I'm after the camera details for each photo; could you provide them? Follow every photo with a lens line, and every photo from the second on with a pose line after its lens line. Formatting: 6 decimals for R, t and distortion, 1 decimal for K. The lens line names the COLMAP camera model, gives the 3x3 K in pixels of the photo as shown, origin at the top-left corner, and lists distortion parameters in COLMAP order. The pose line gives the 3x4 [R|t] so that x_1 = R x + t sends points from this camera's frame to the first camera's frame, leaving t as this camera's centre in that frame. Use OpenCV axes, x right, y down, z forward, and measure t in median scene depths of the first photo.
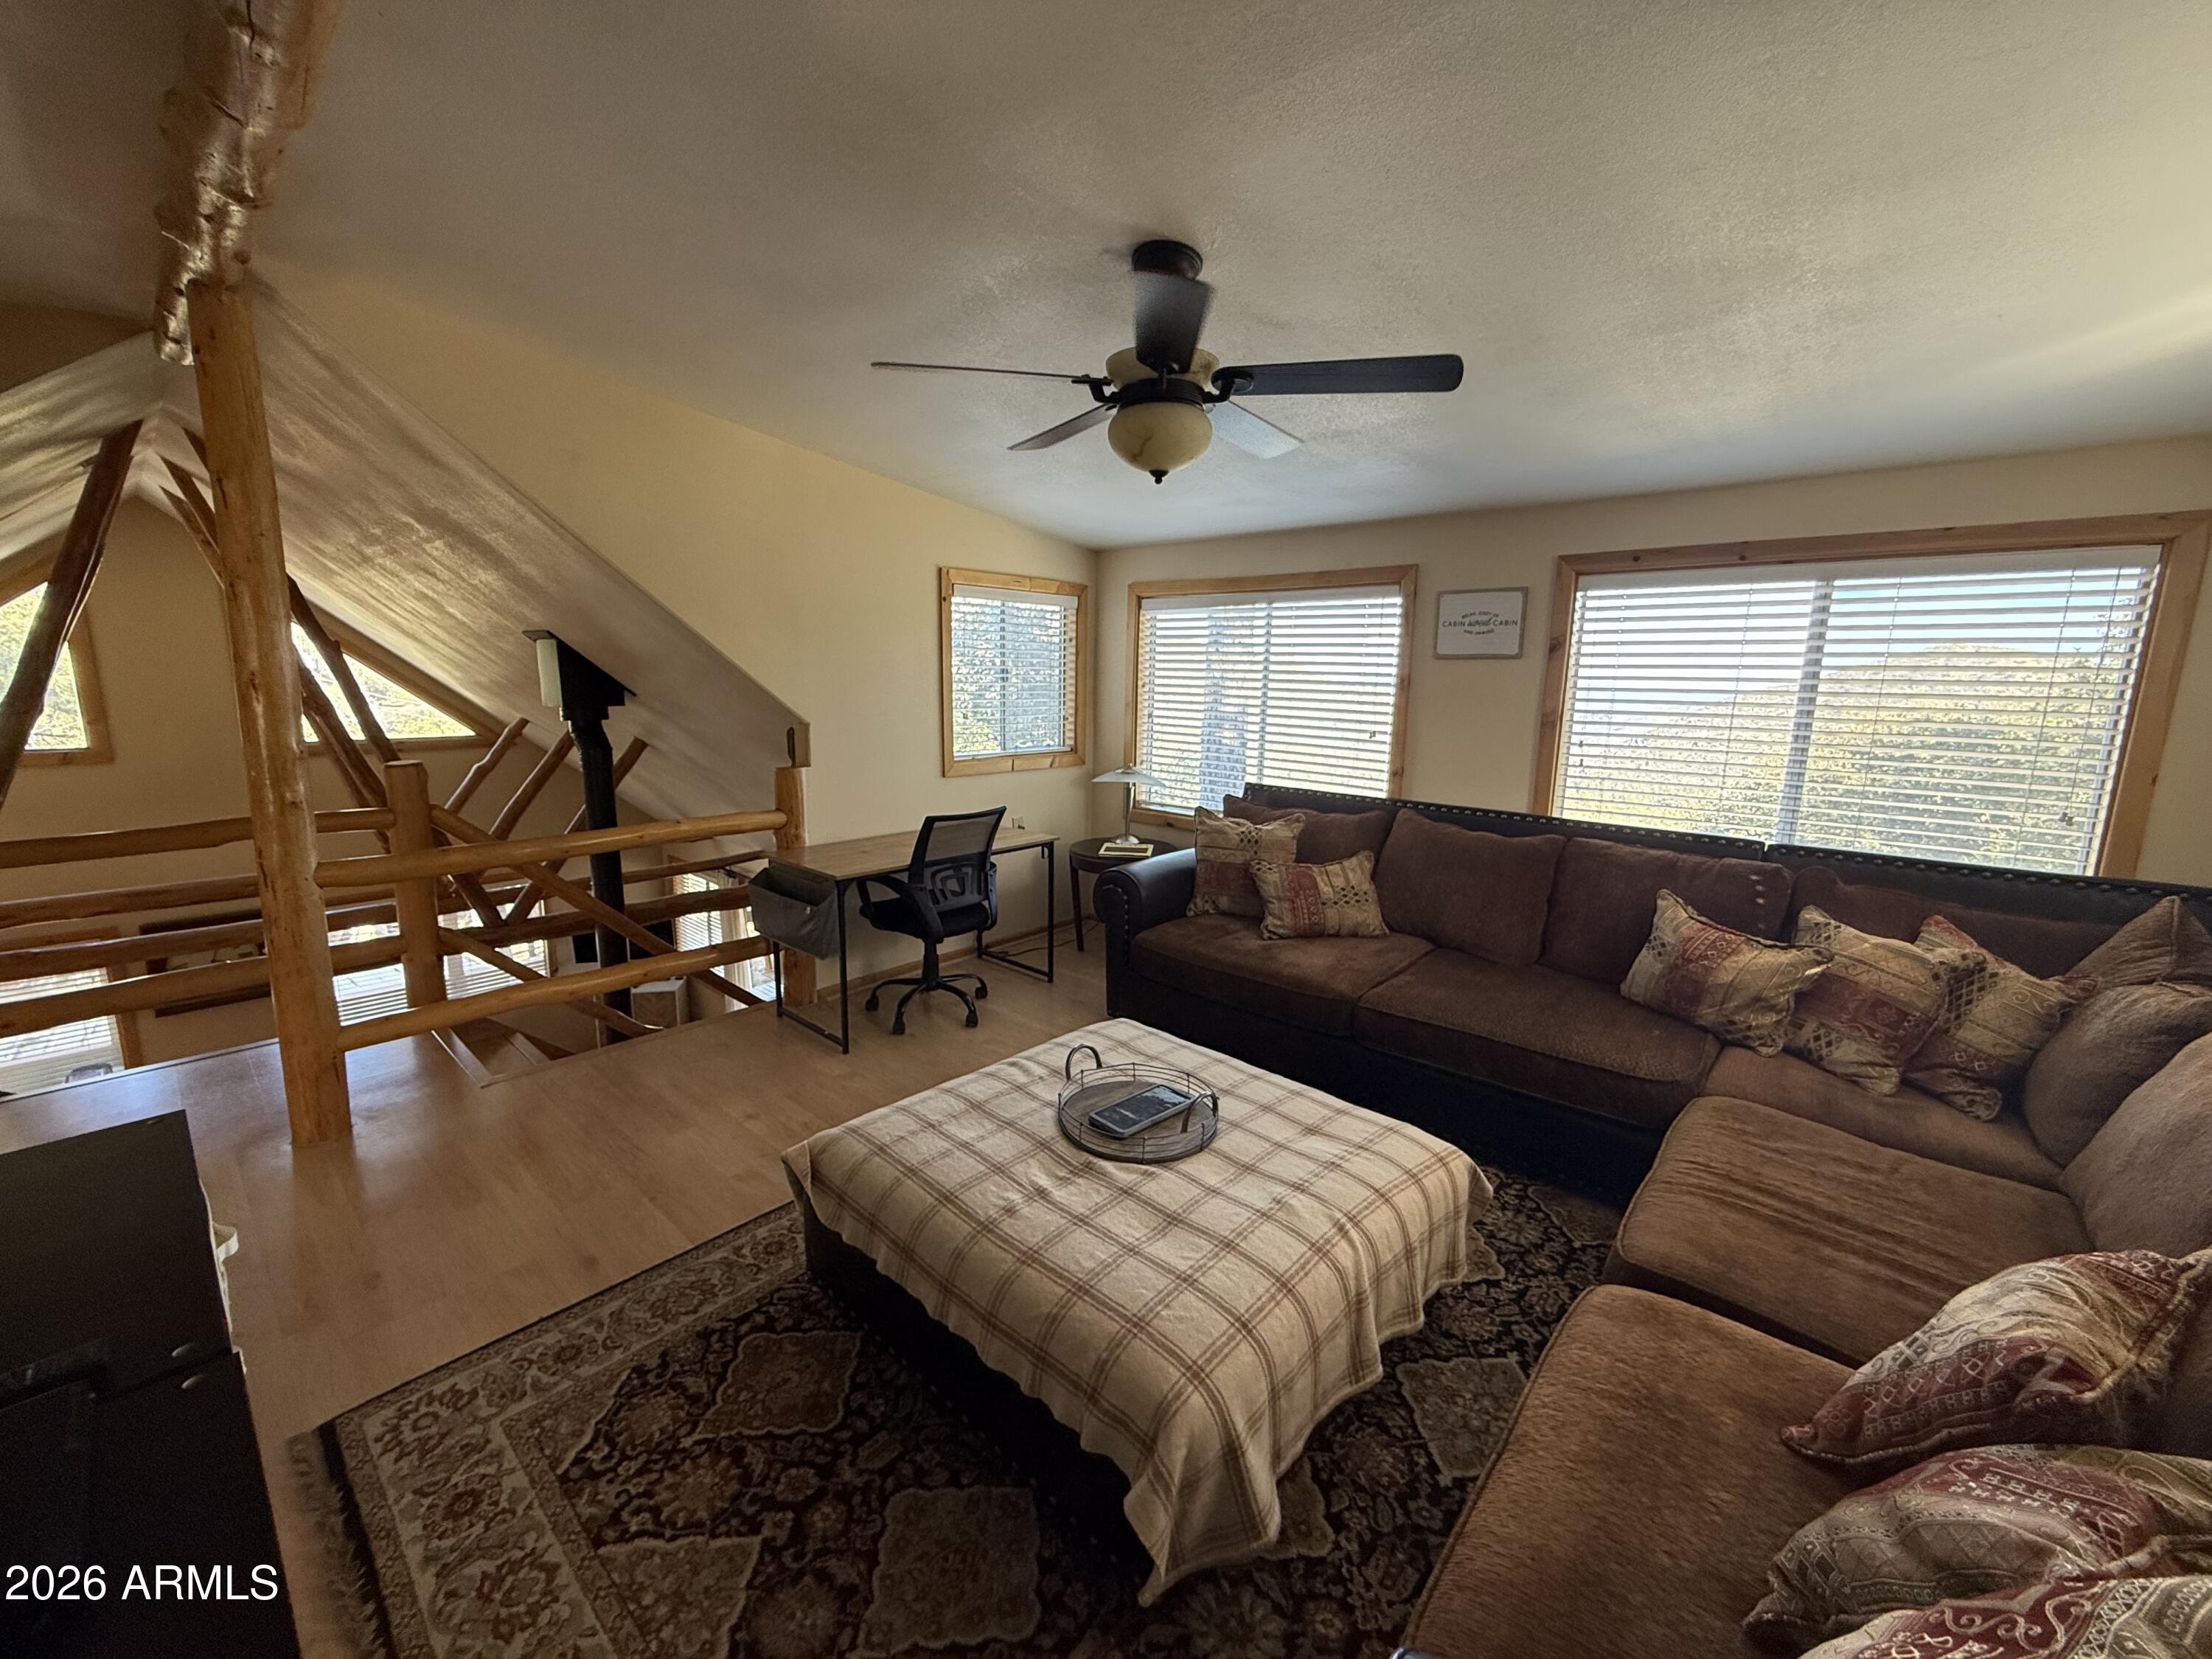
lens RADIAL K [[879.5, 0, 1101.7], [0, 879.5, 829.1], [0, 0, 1]] dist [0.000249, -0.001440]
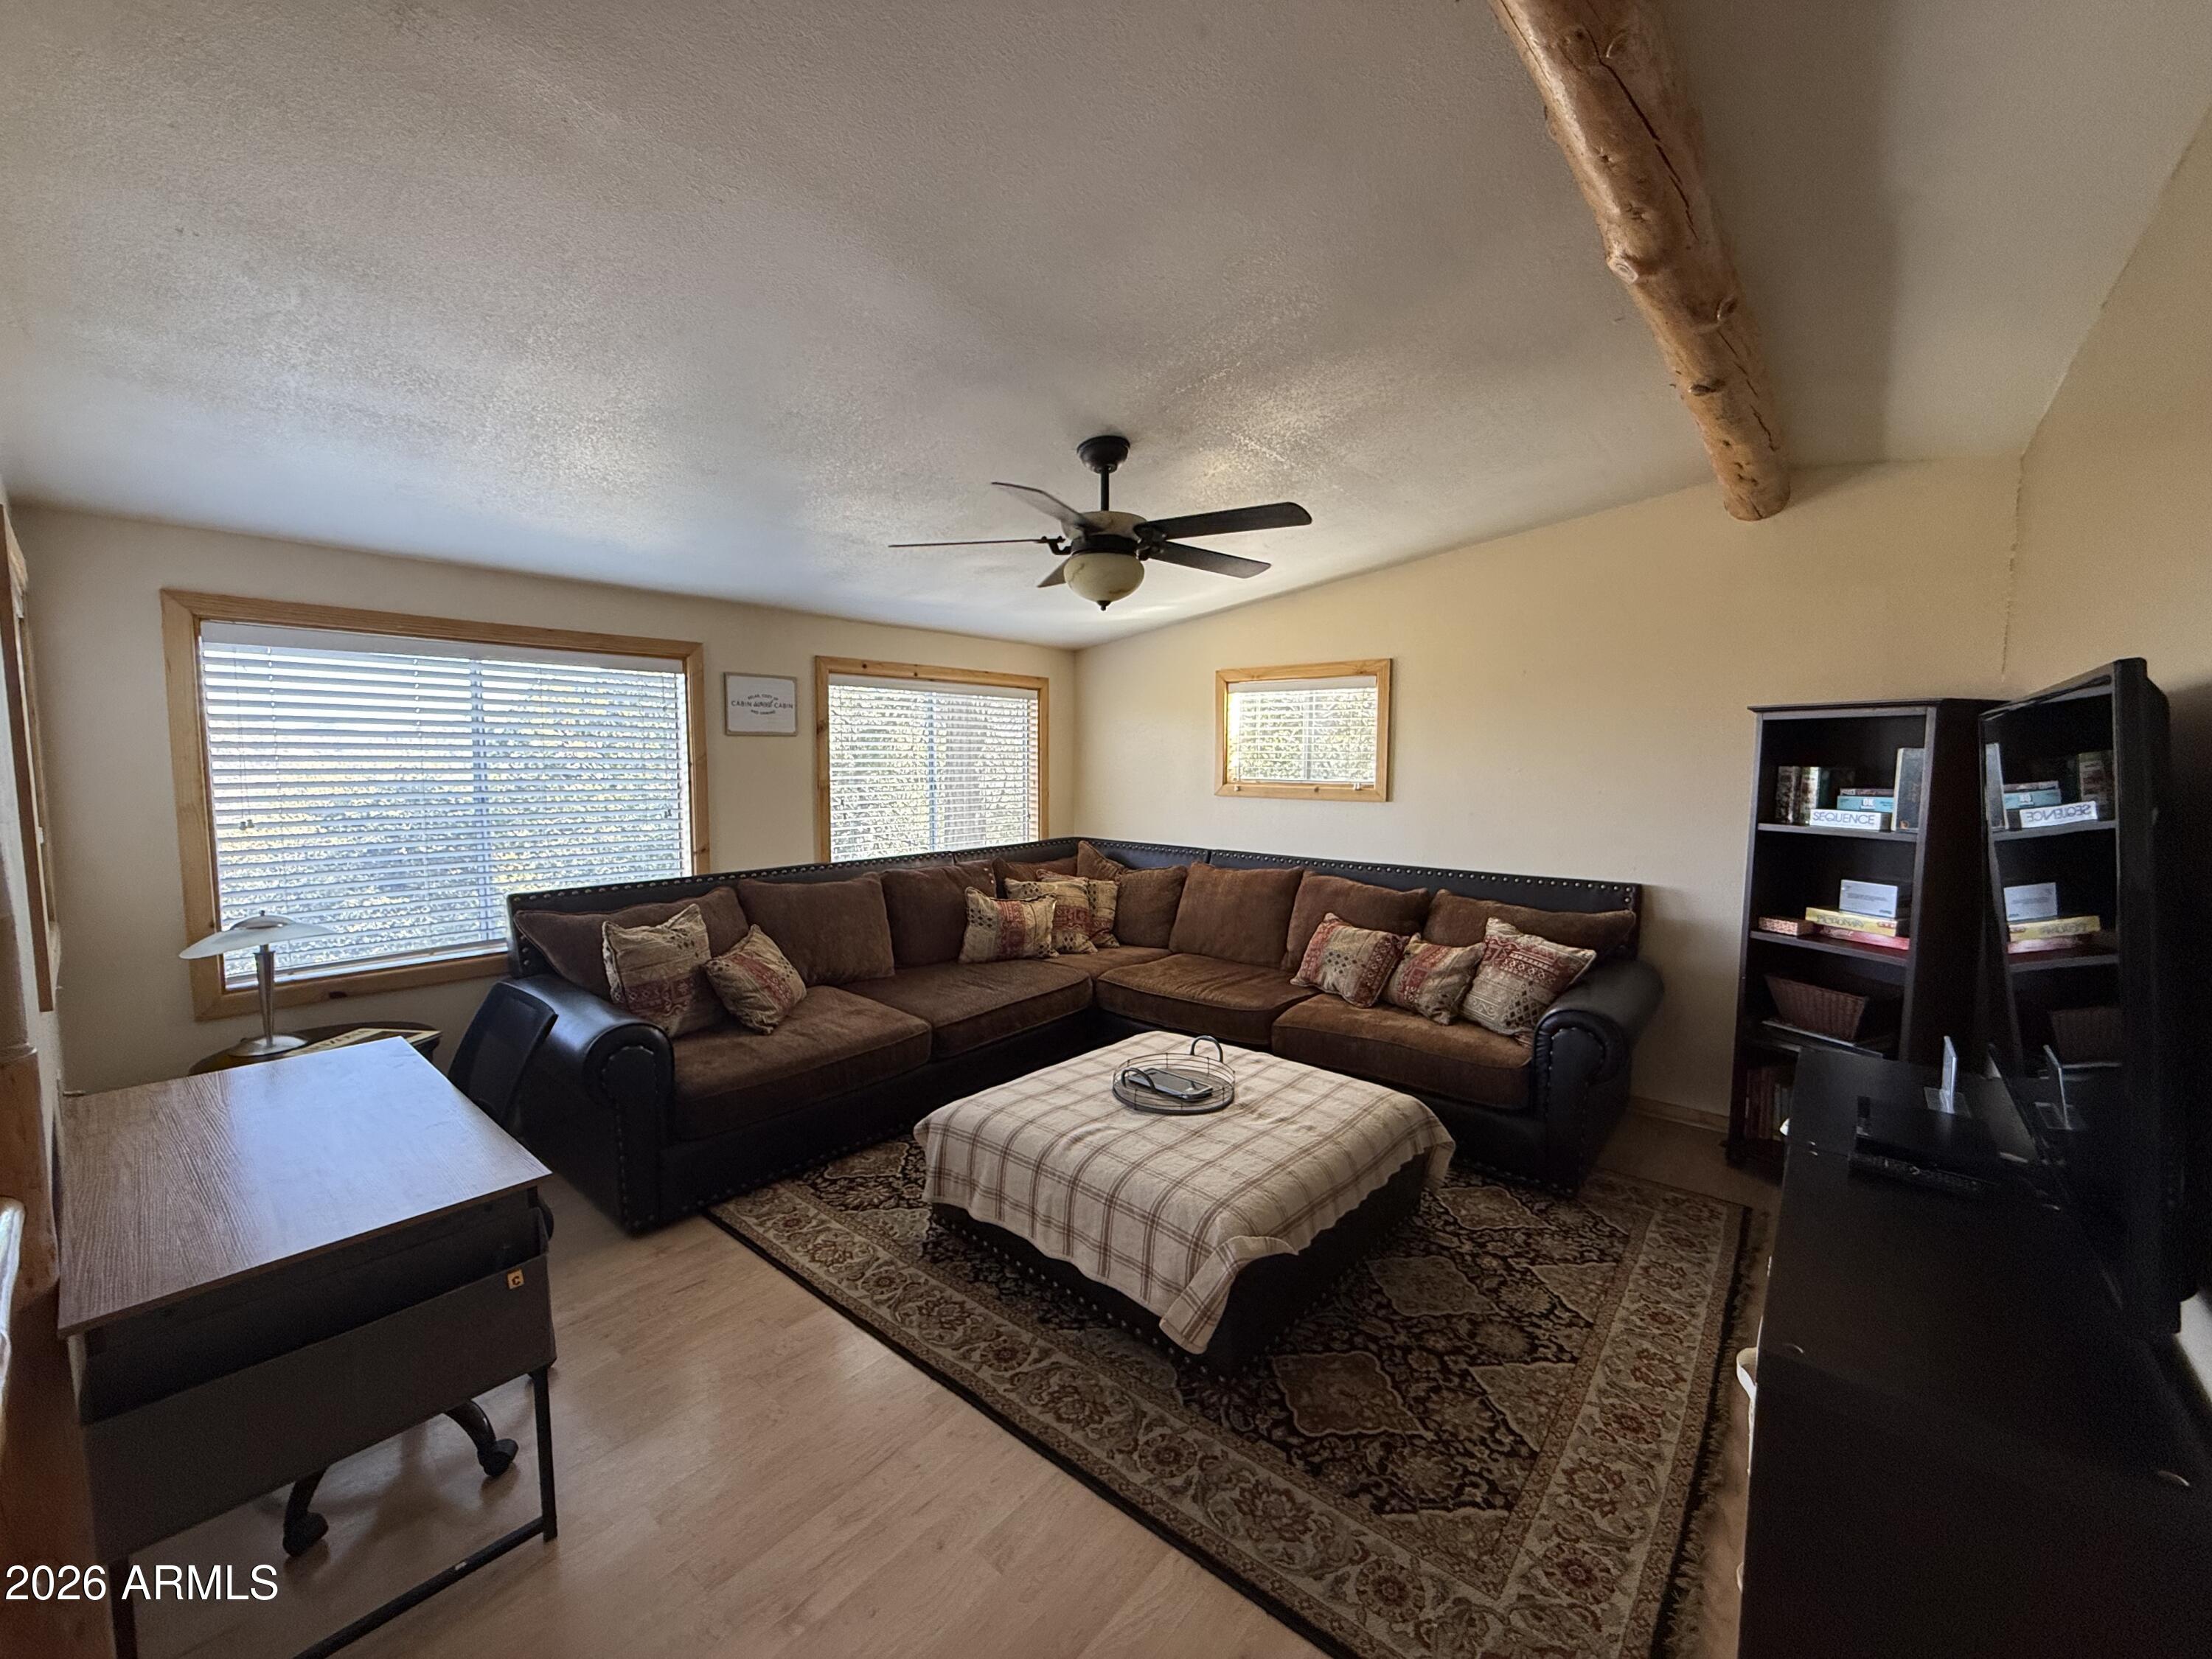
lens RADIAL K [[879.5, 0, 1102.6], [0, 879.5, 831.7], [0, 0, 1]] dist [0.000249, -0.001440]
pose [[-0.028138, -0.104525, 0.994124, -1.296304], [0.169464, 0.979623, 0.107796, -0.222935], [-0.985135, 0.171502, -0.009851, 1.112875]]
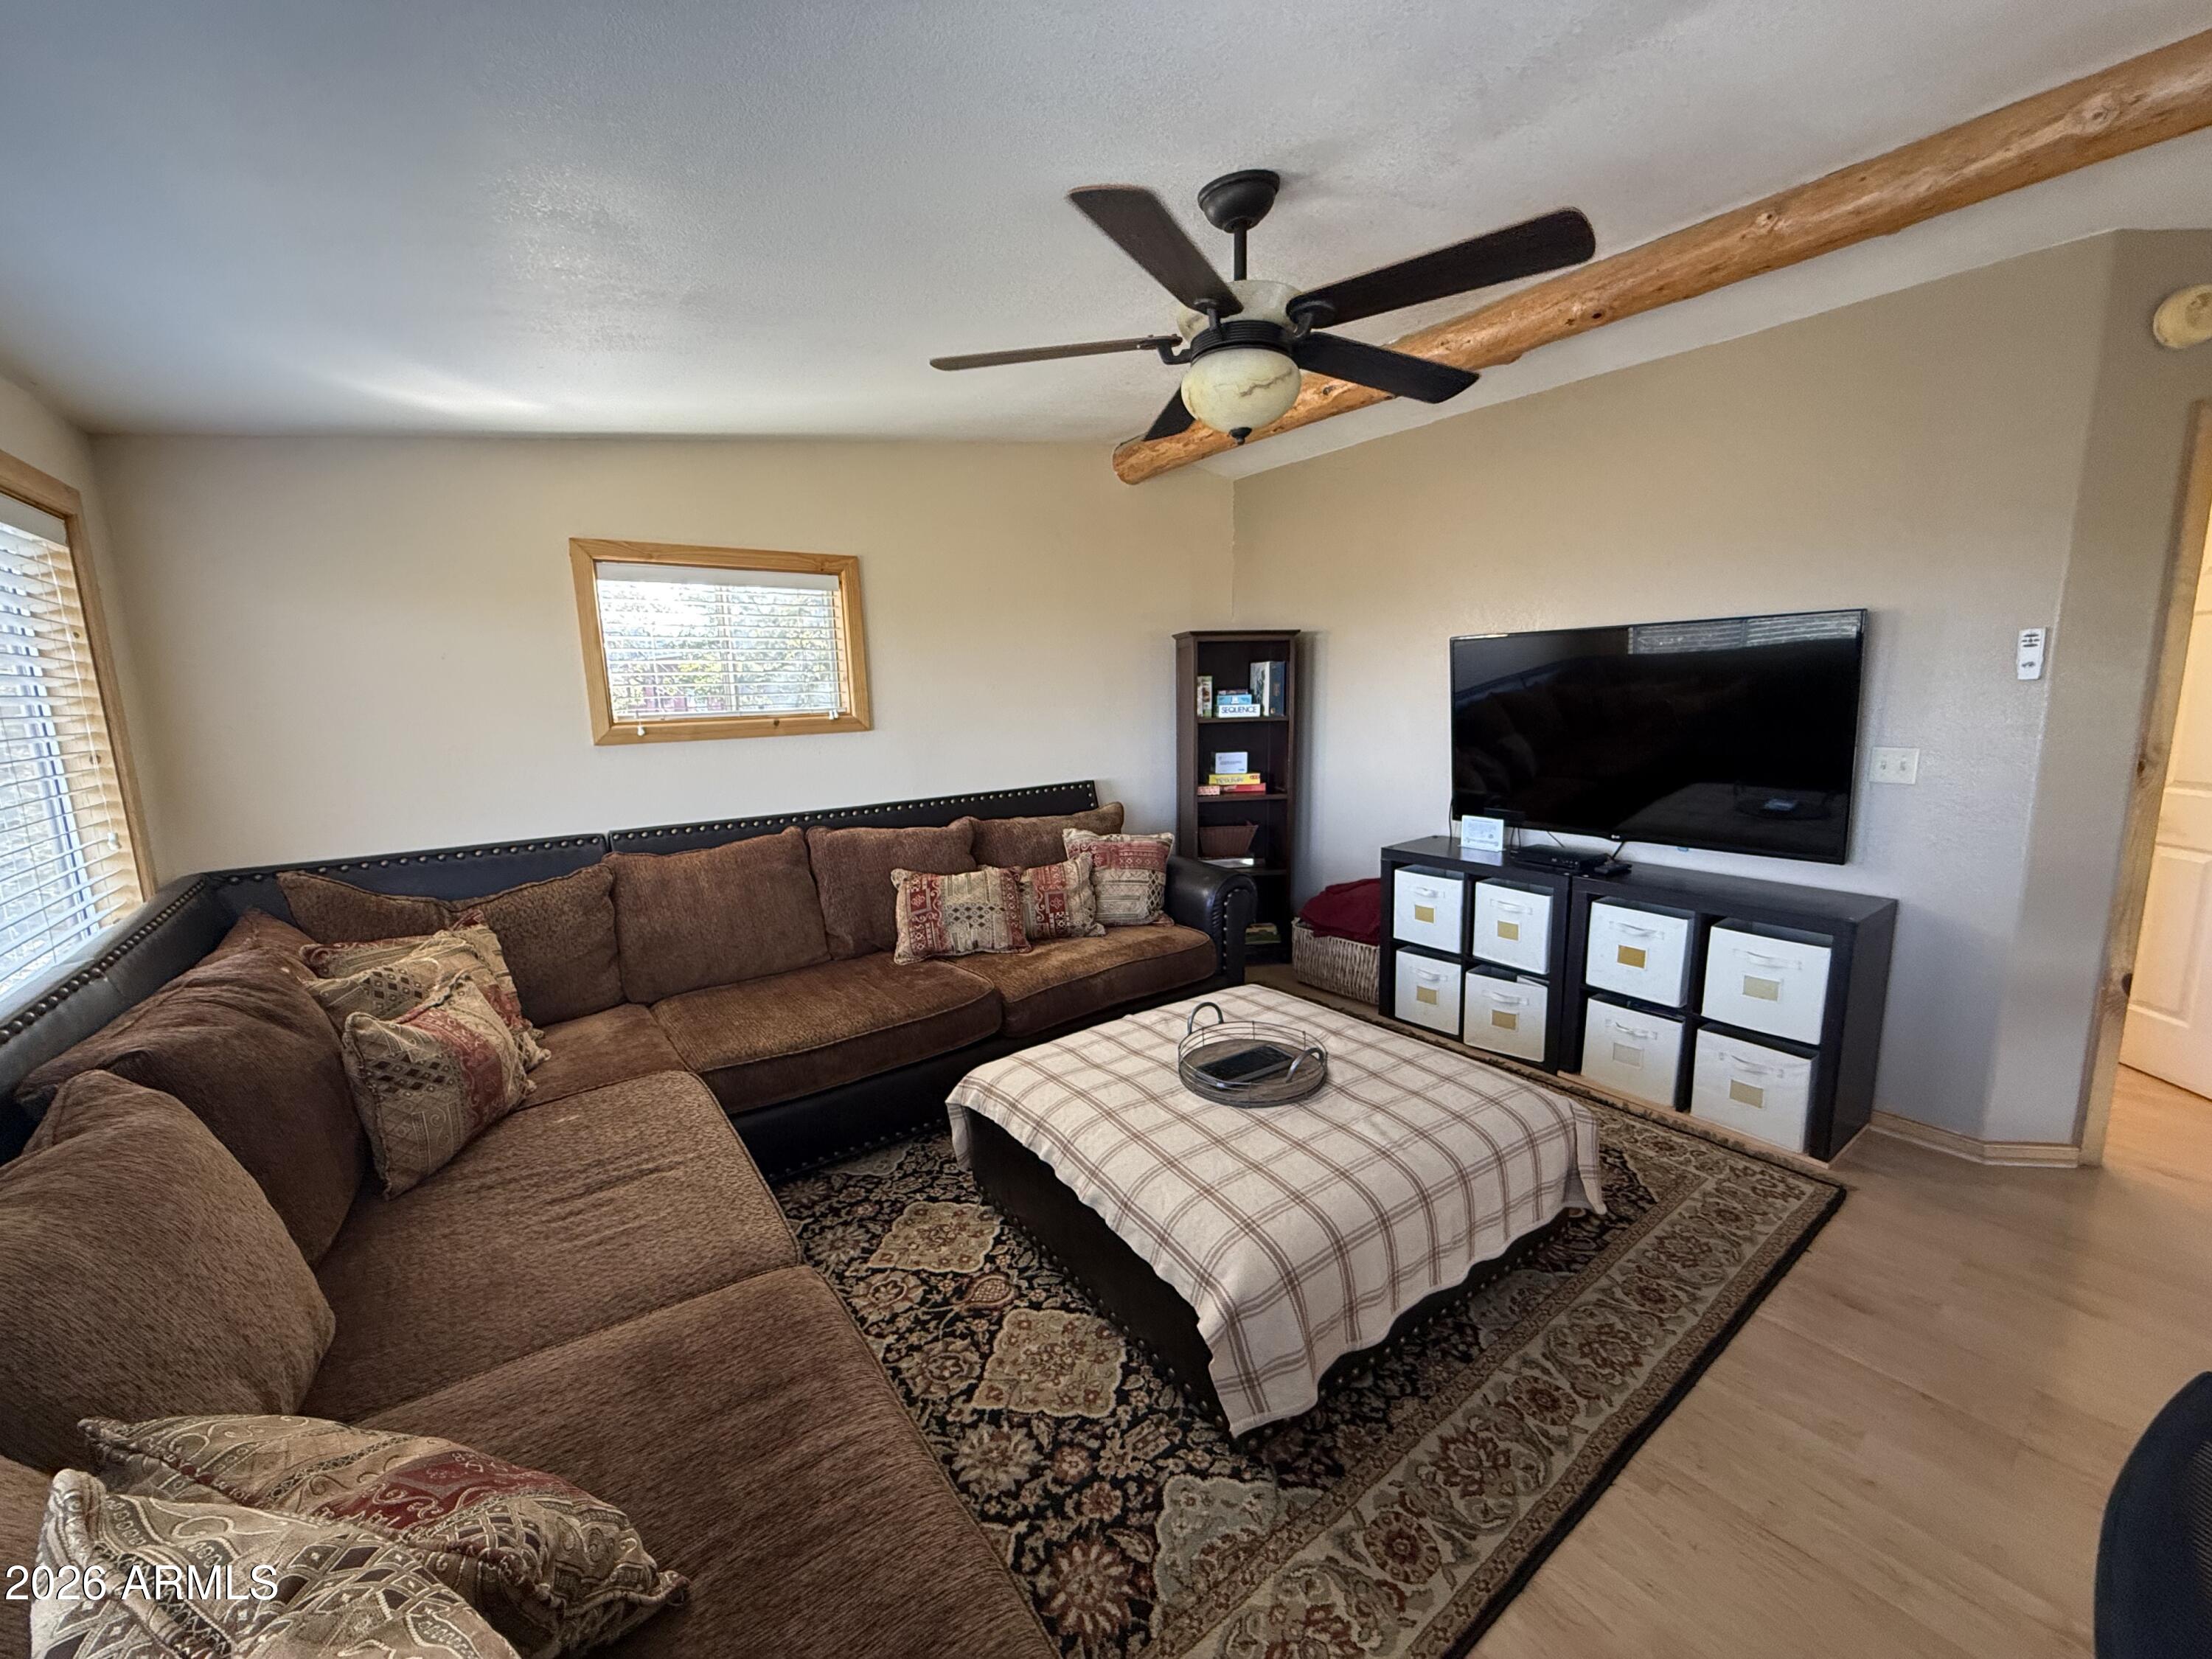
lens RADIAL K [[879.5, 0, 1103.9], [0, 879.5, 829.9], [0, 0, 1]] dist [0.000249, -0.001440]
pose [[-0.978459, -0.030819, 0.204126, 0.010992], [0.040529, 0.940873, 0.336327, -0.344206], [-0.202422, 0.337356, -0.919357, 2.051625]]
